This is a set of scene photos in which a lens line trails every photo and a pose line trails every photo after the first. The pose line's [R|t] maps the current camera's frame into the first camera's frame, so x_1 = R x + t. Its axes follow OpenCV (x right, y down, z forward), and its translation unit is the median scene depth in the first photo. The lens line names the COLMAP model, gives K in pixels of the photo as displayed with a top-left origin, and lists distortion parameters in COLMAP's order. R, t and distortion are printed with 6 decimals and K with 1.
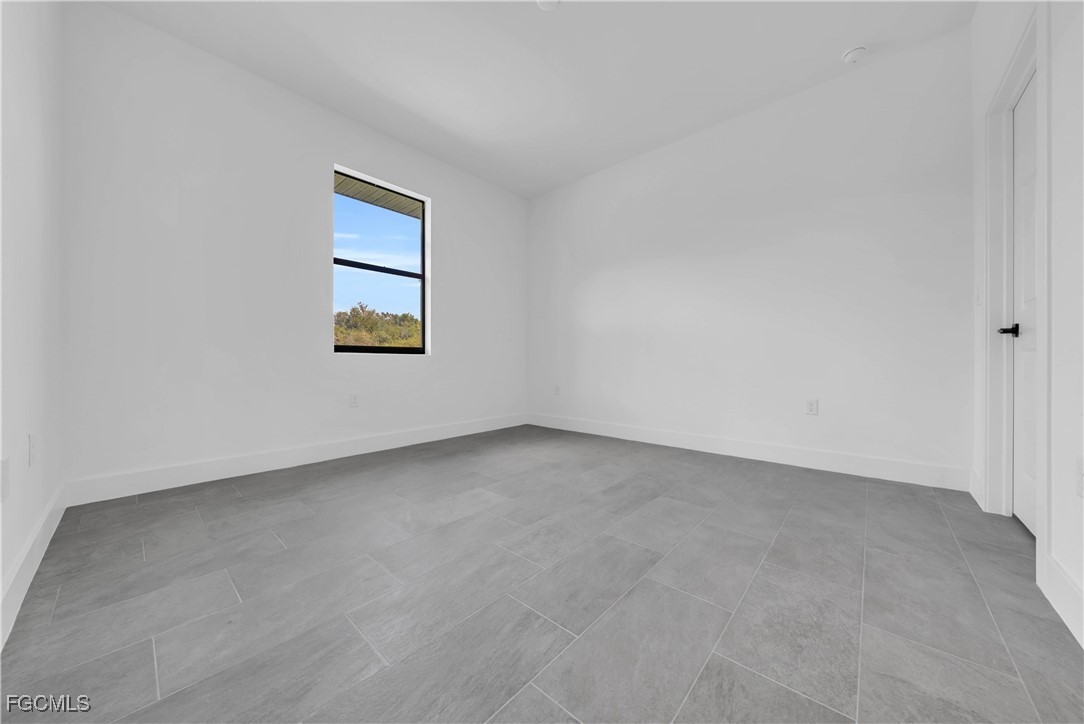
lens RADIAL K [[371.3, 0, 531.1], [0, 371.3, 347.7], [0, 0, 1]] dist [0.000874, 0.000414]
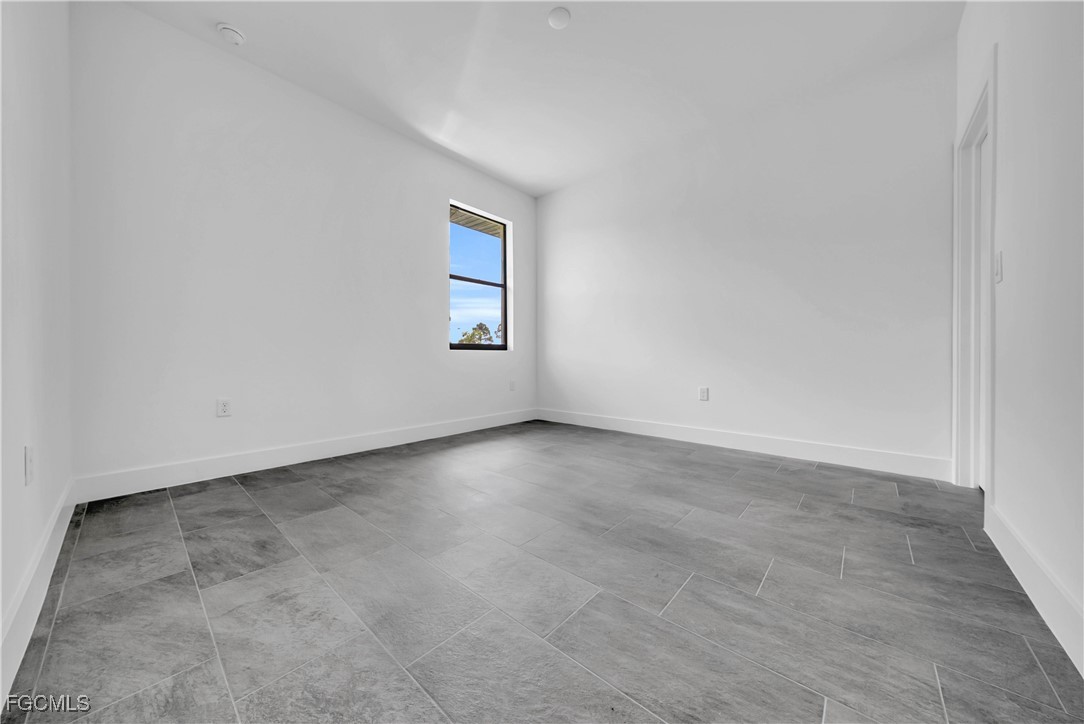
lens RADIAL K [[371.3, 0, 540.5], [0, 371.3, 350.4], [0, 0, 1]] dist [0.000874, 0.000414]
pose [[0.999505, -0.000337, 0.031472, -0.213158], [-0.000231, 0.999837, 0.018049, -0.003335], [-0.031473, -0.018047, 0.999342, -0.225708]]
